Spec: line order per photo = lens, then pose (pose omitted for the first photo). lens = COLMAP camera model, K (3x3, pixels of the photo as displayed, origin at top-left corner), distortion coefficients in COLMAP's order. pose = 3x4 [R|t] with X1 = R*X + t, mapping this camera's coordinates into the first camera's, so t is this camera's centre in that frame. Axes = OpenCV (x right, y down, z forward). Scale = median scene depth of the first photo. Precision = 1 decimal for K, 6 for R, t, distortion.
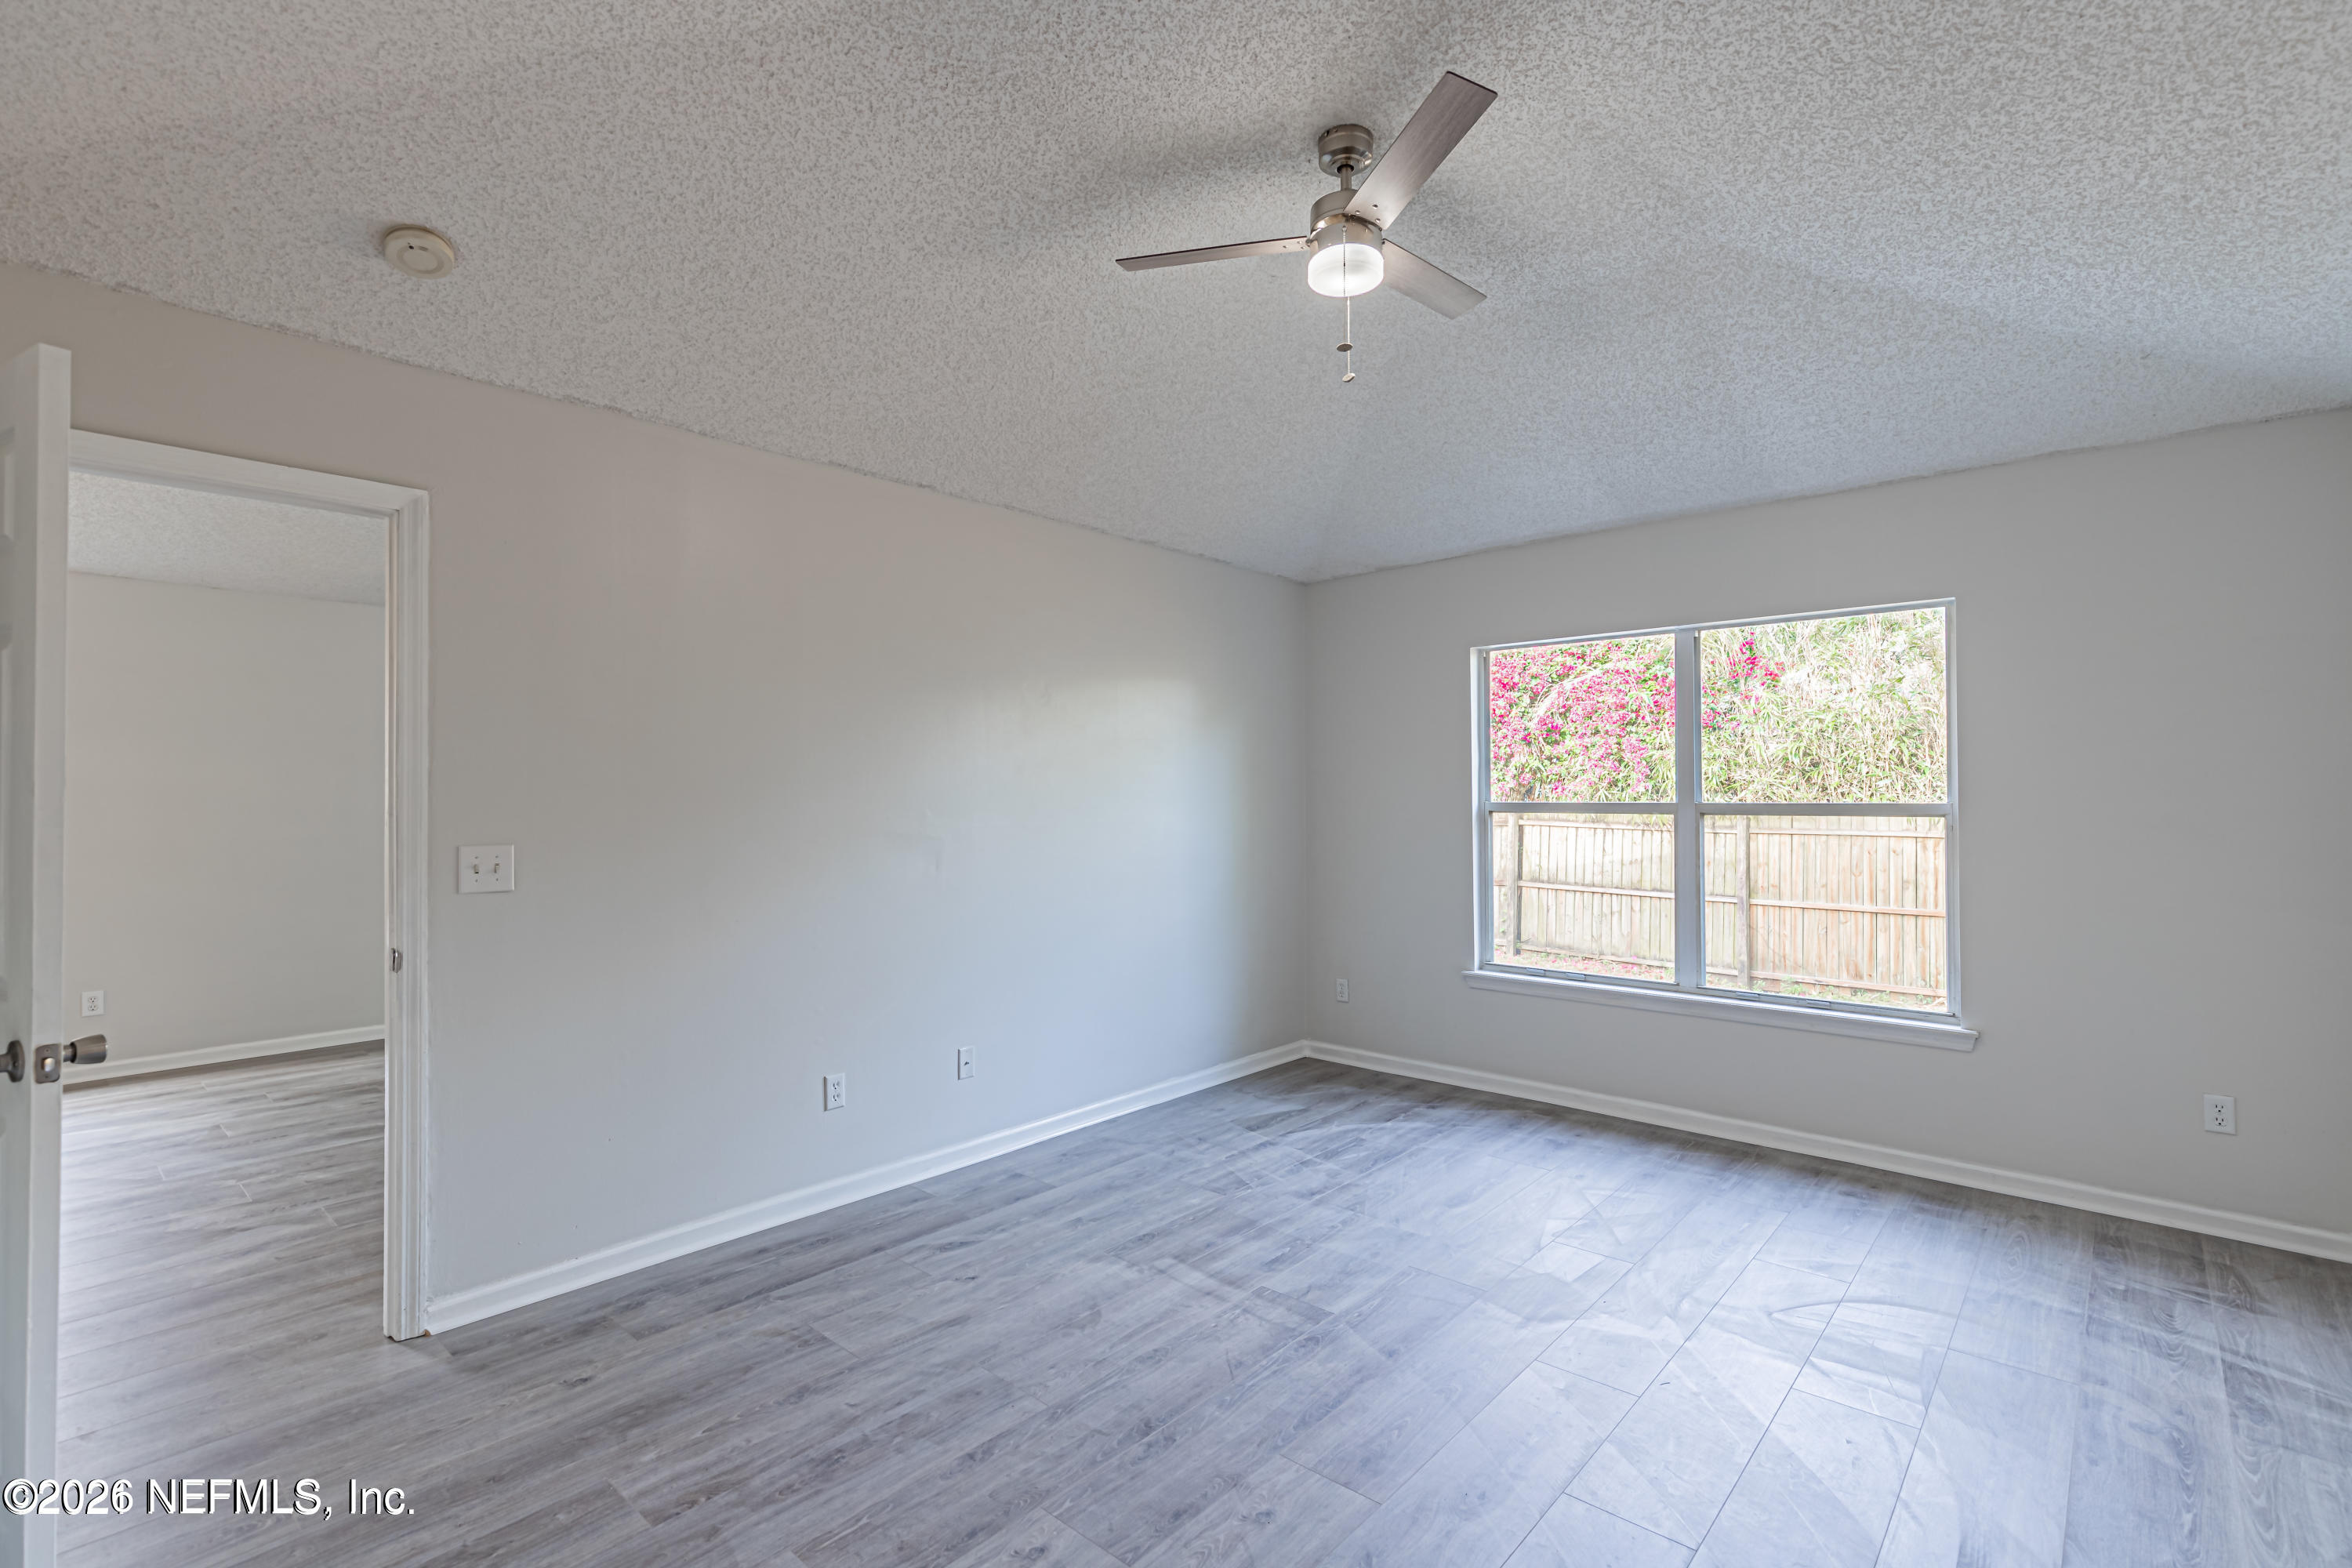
lens RADIAL K [[1066.2, 0, 1192.4], [0, 1066.2, 791.4], [0, 0, 1]] dist [0.004674, 0.000790]
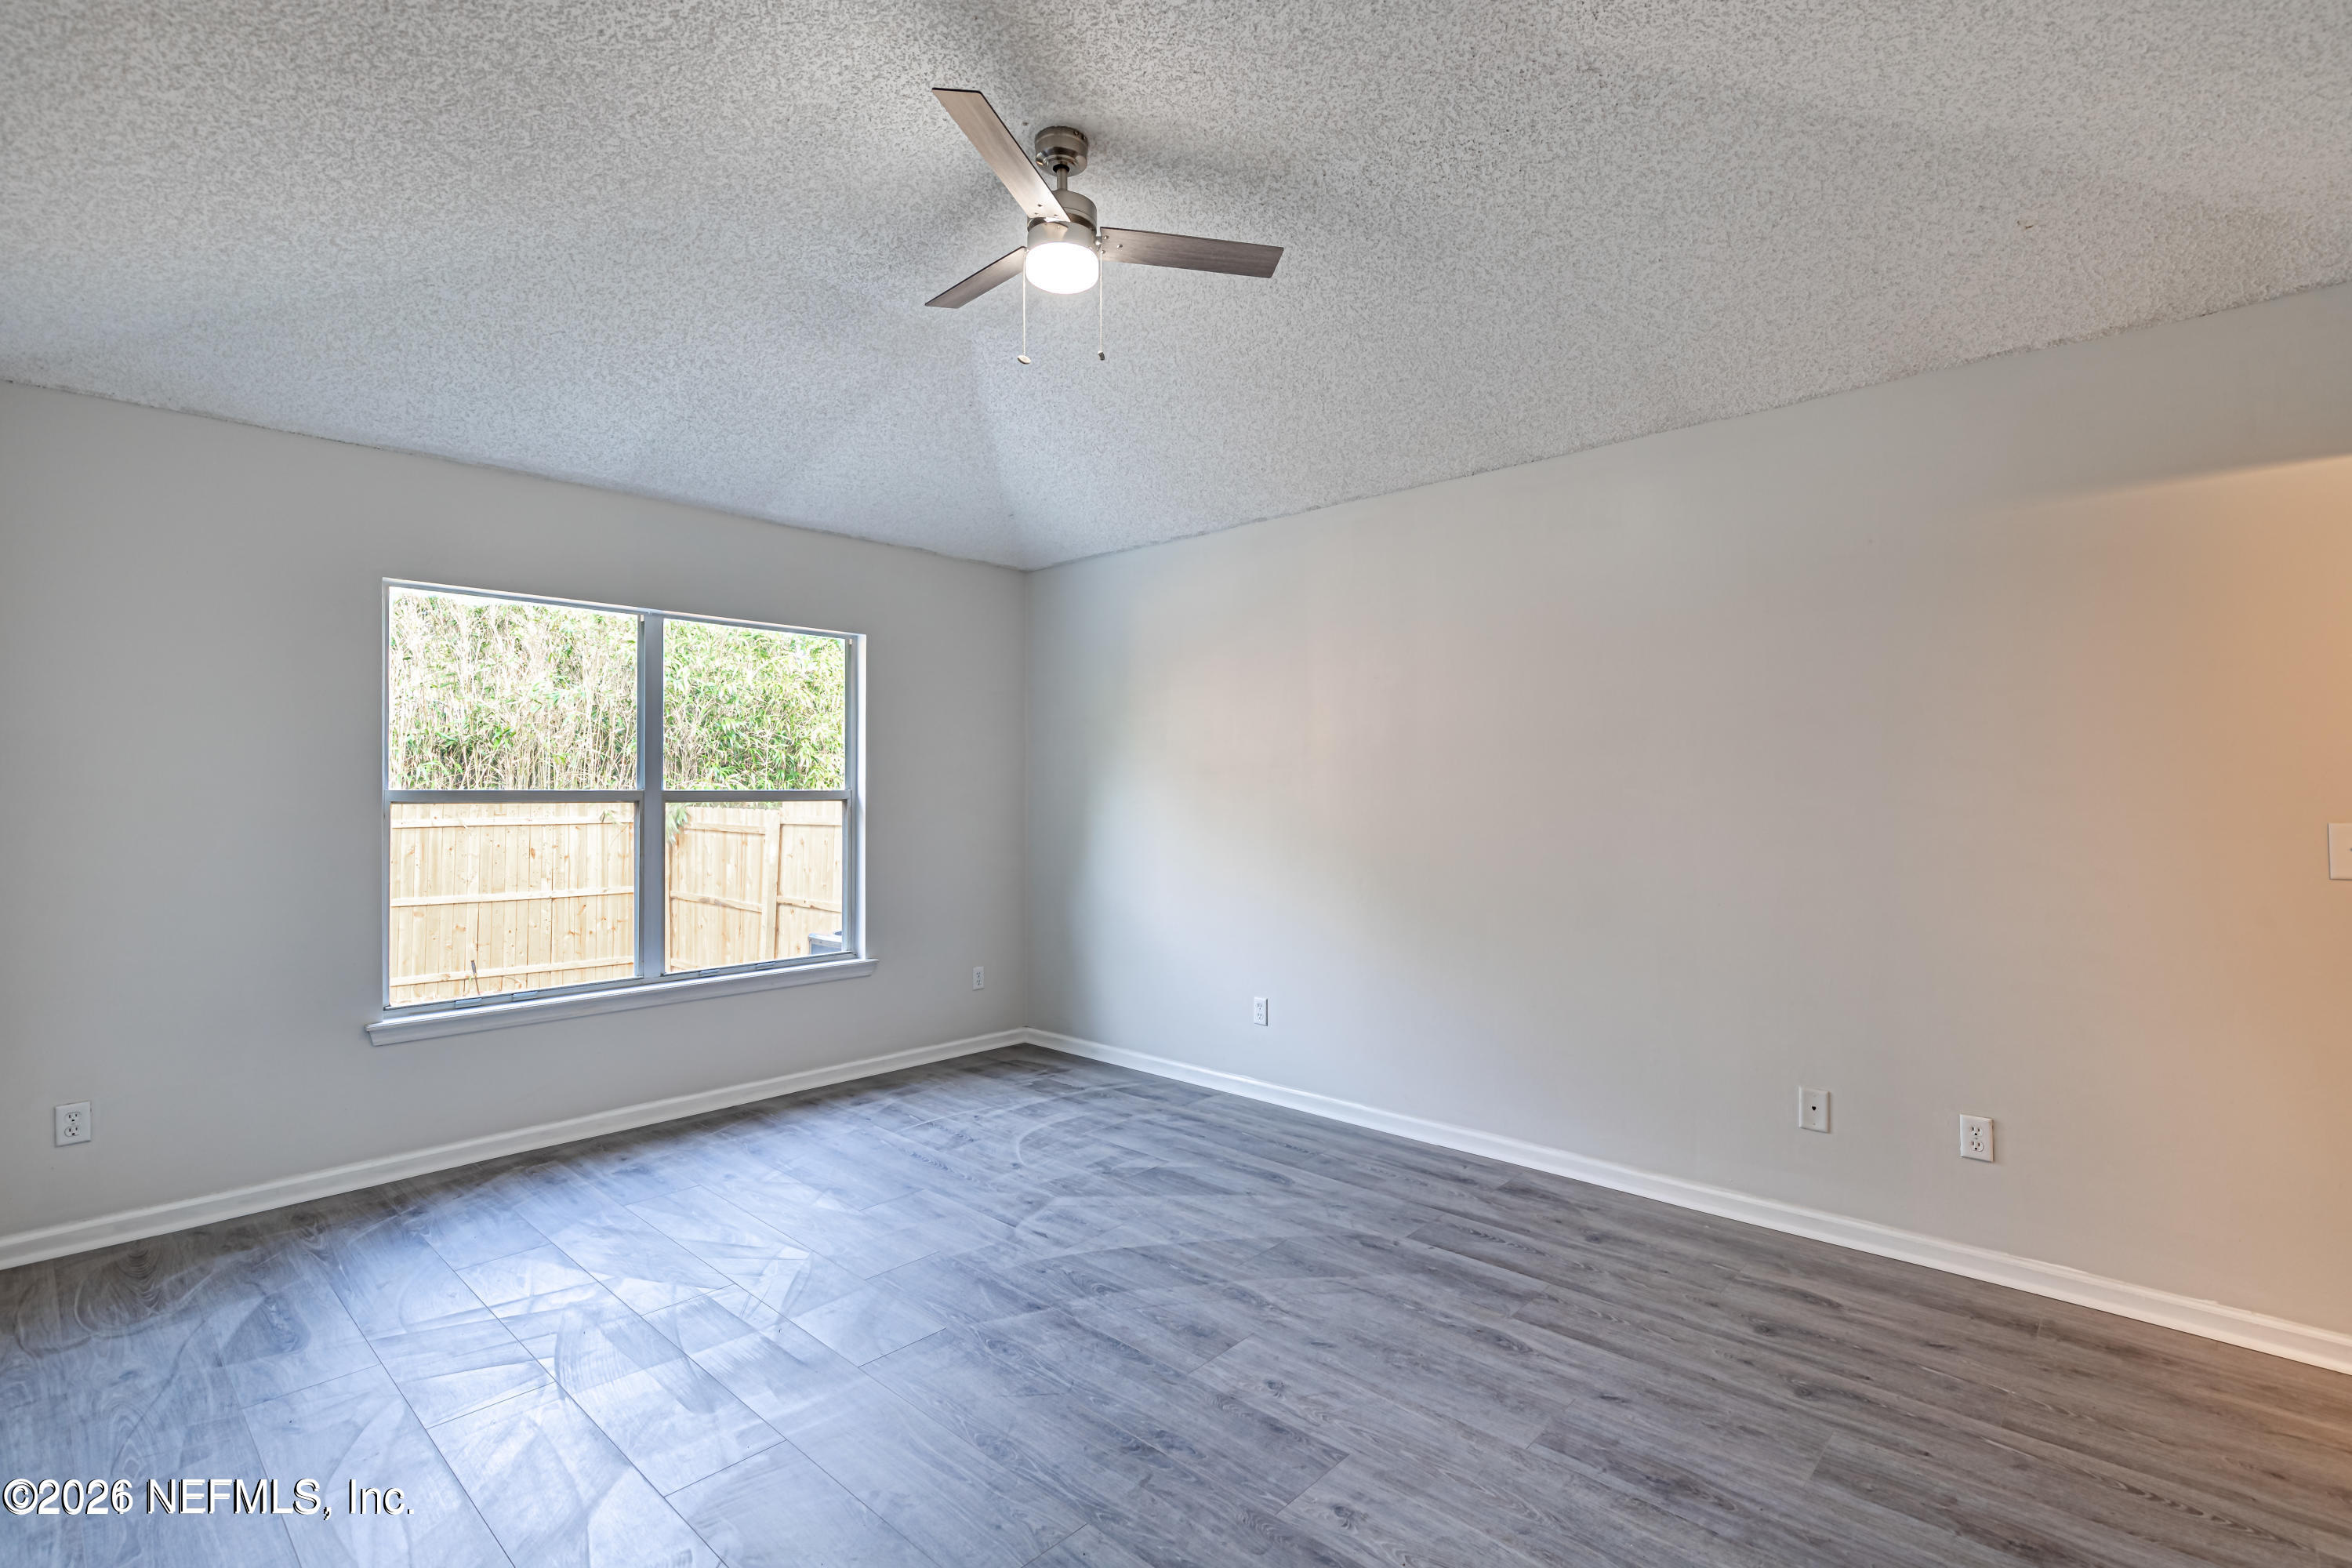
lens RADIAL K [[1064.5, 0, 1181.6], [0, 1064.5, 785.6], [0, 0, 1]] dist [0.012016, -0.002355]
pose [[0.022845, 0.006859, 0.999715, -0.540303], [-0.004519, 0.999967, -0.006757, 0.011736], [-0.999729, -0.004363, 0.022875, 0.520220]]
